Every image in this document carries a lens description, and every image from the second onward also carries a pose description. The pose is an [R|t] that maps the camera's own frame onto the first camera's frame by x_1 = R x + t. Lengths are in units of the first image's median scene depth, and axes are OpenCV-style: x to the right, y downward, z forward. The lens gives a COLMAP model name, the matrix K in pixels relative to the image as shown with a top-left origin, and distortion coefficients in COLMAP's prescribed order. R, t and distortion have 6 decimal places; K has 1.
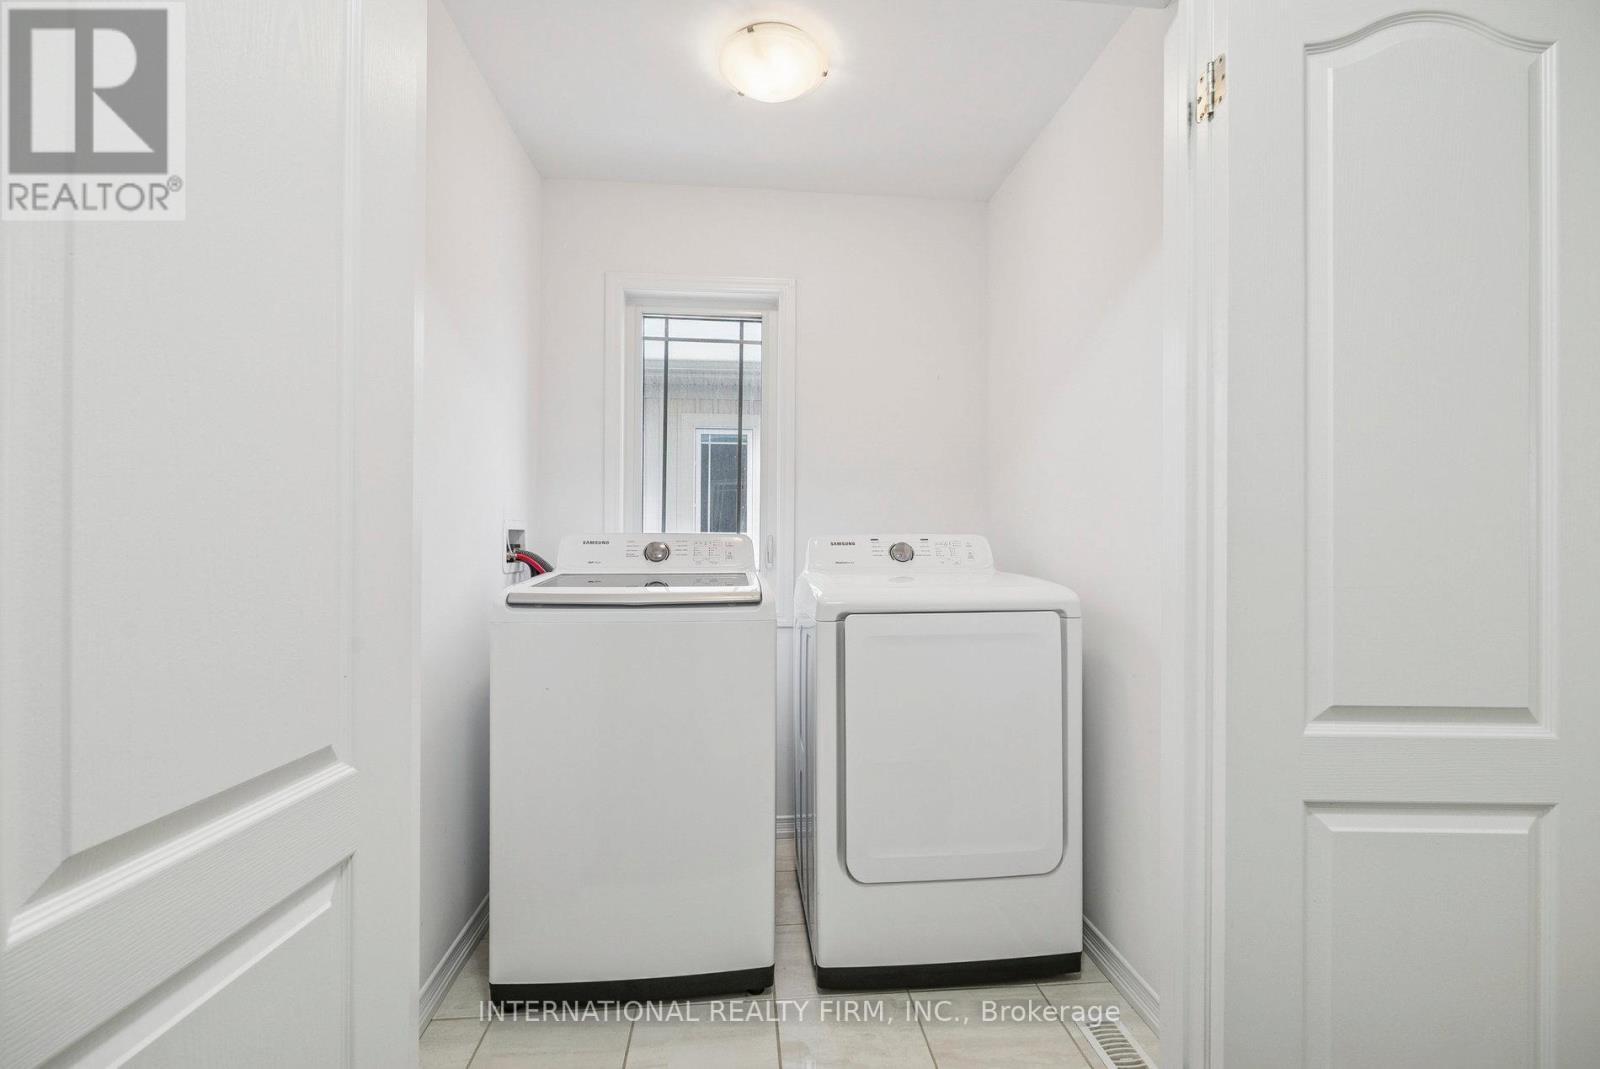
lens RADIAL K [[708.8, 0, 802.1], [0, 708.8, 538.2], [0, 0, 1]] dist [-0.003555, 0.000034]
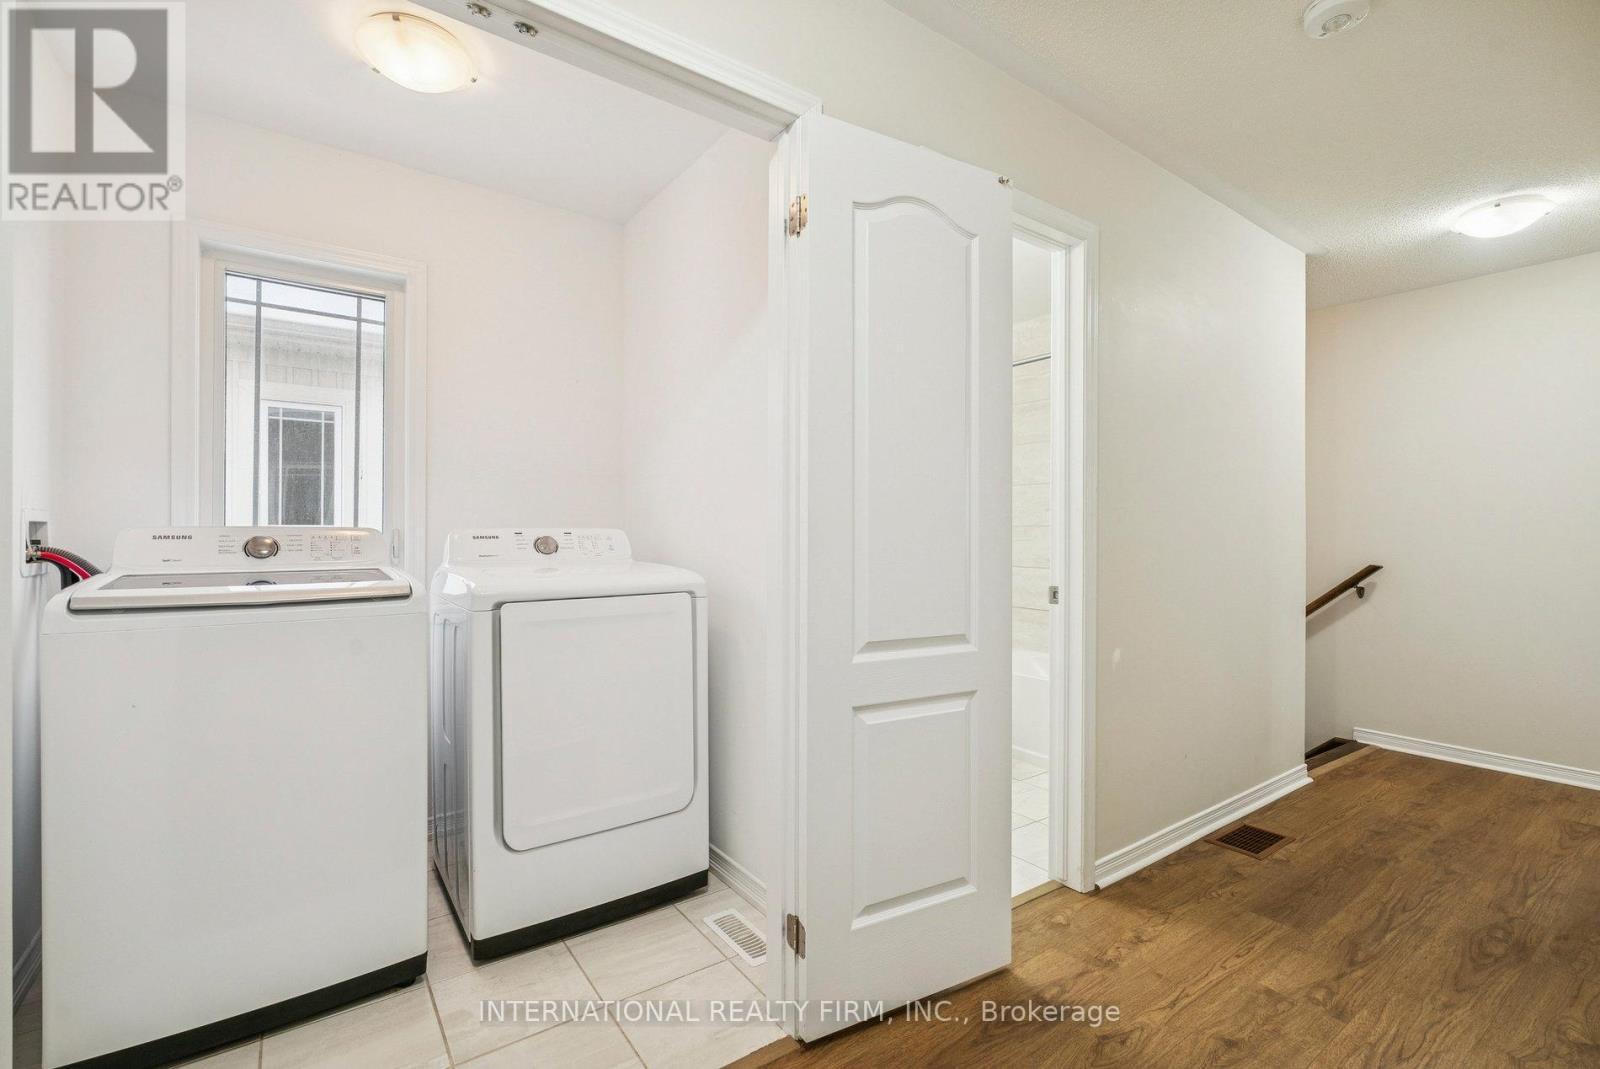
lens RADIAL K [[708.8, 0, 802.1], [0, 708.8, 538.2], [0, 0, 1]] dist [-0.003555, 0.000034]
pose [[0.865586, -0.004654, 0.500739, -0.072913], [0.000341, 0.999962, 0.008705, 0.000272], [-0.500760, -0.007364, 0.865555, -0.133582]]
